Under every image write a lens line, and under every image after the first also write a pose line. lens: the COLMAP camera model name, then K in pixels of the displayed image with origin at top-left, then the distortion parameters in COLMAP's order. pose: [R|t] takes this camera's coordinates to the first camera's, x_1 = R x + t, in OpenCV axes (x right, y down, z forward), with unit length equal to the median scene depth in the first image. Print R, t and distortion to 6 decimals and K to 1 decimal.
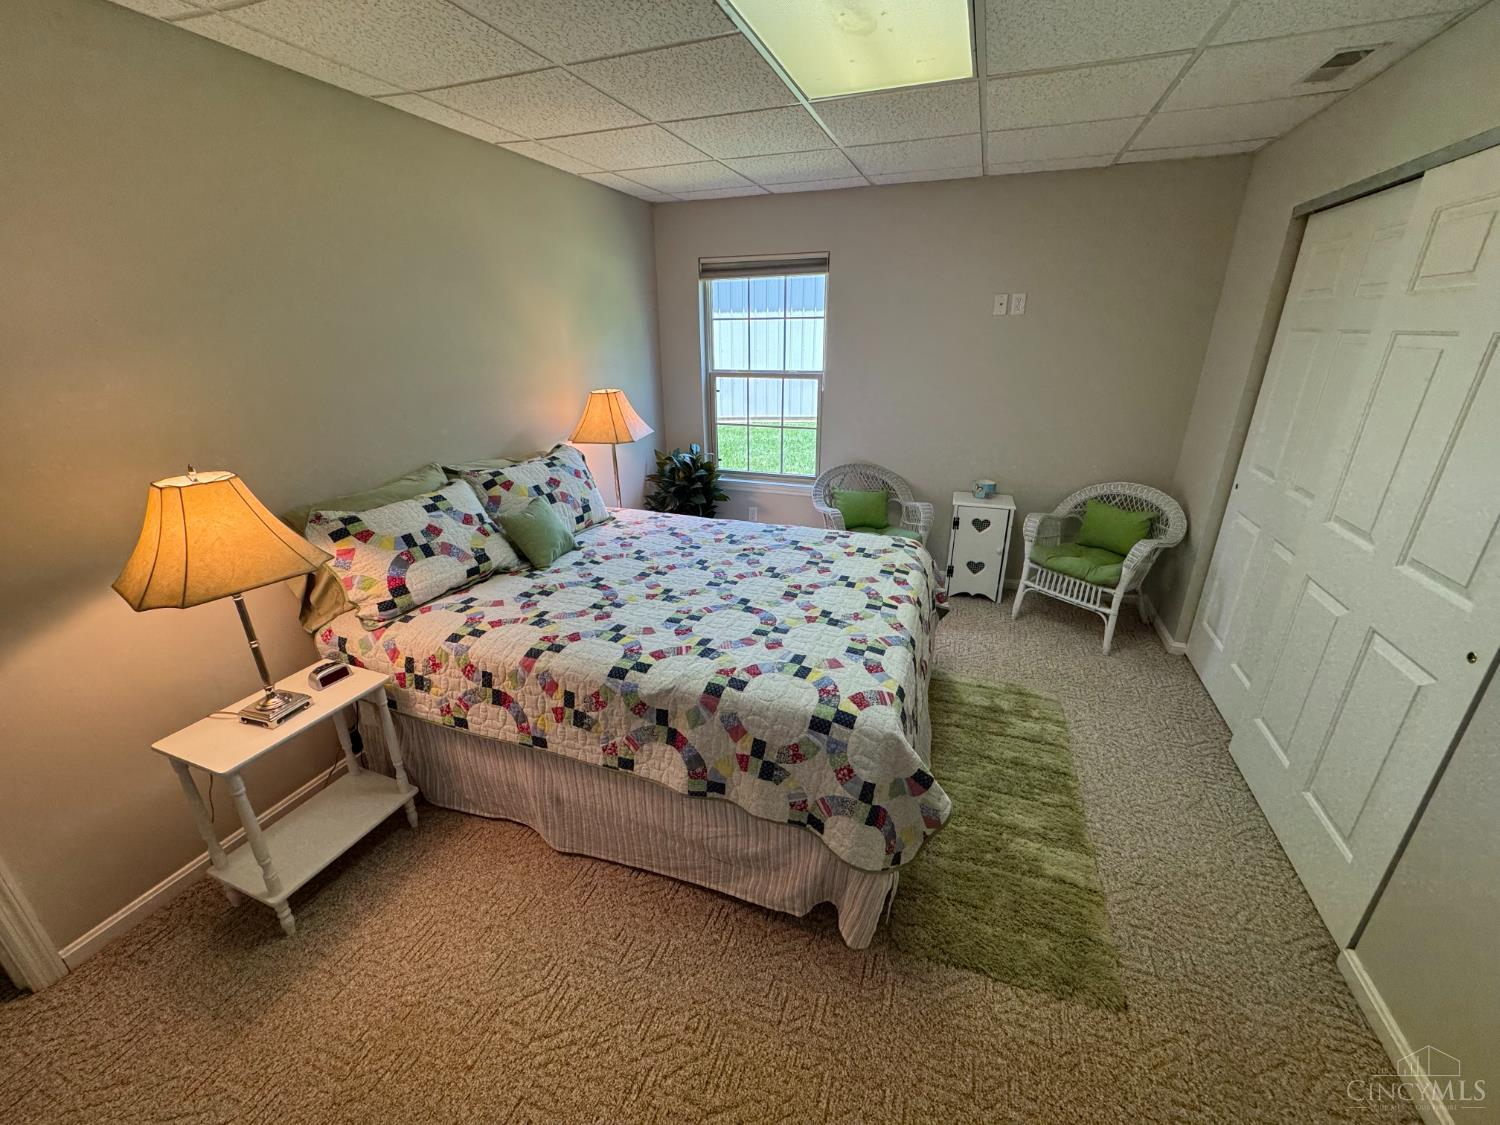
lens RADIAL K [[598.7, 0, 749.6], [0, 598.7, 562.5], [0, 0, 1]] dist [-0.002847, 0.000032]
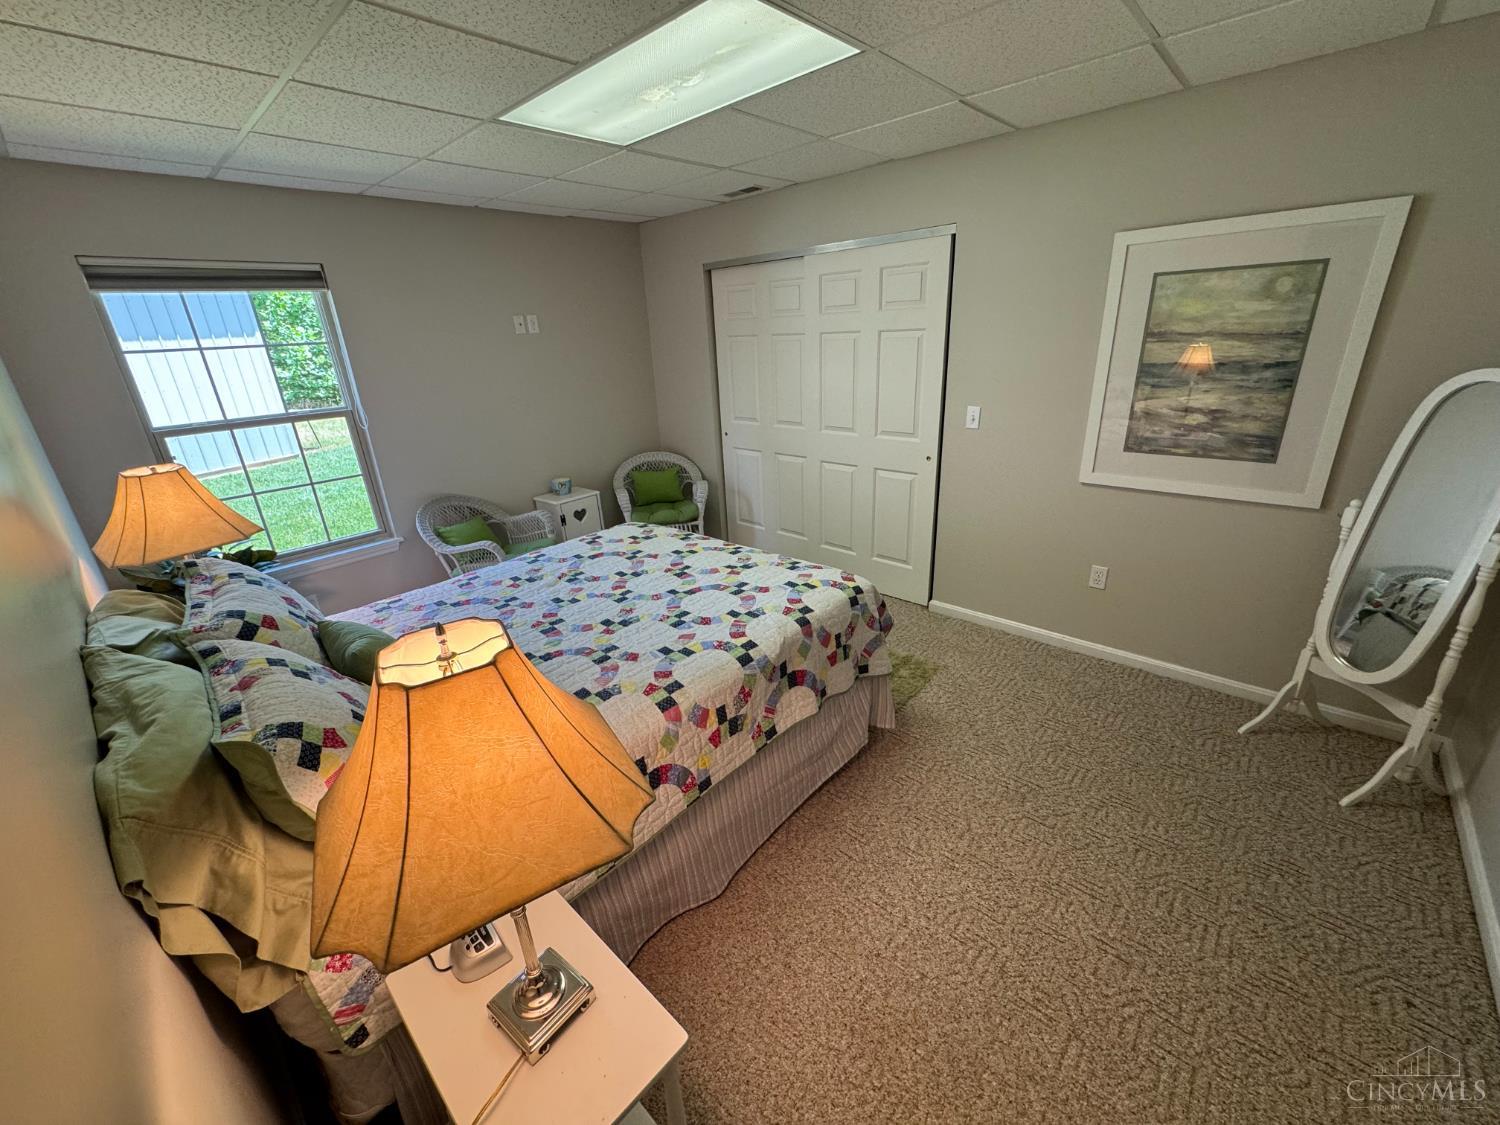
lens RADIAL K [[598.7, 0, 749.1], [0, 598.7, 562.6], [0, 0, 1]] dist [-0.002847, 0.000032]
pose [[0.374437, -0.346108, 0.860236, -0.775208], [0.379329, 0.903720, 0.198491, -0.129570], [-0.846112, 0.251990, 0.469676, 0.325754]]
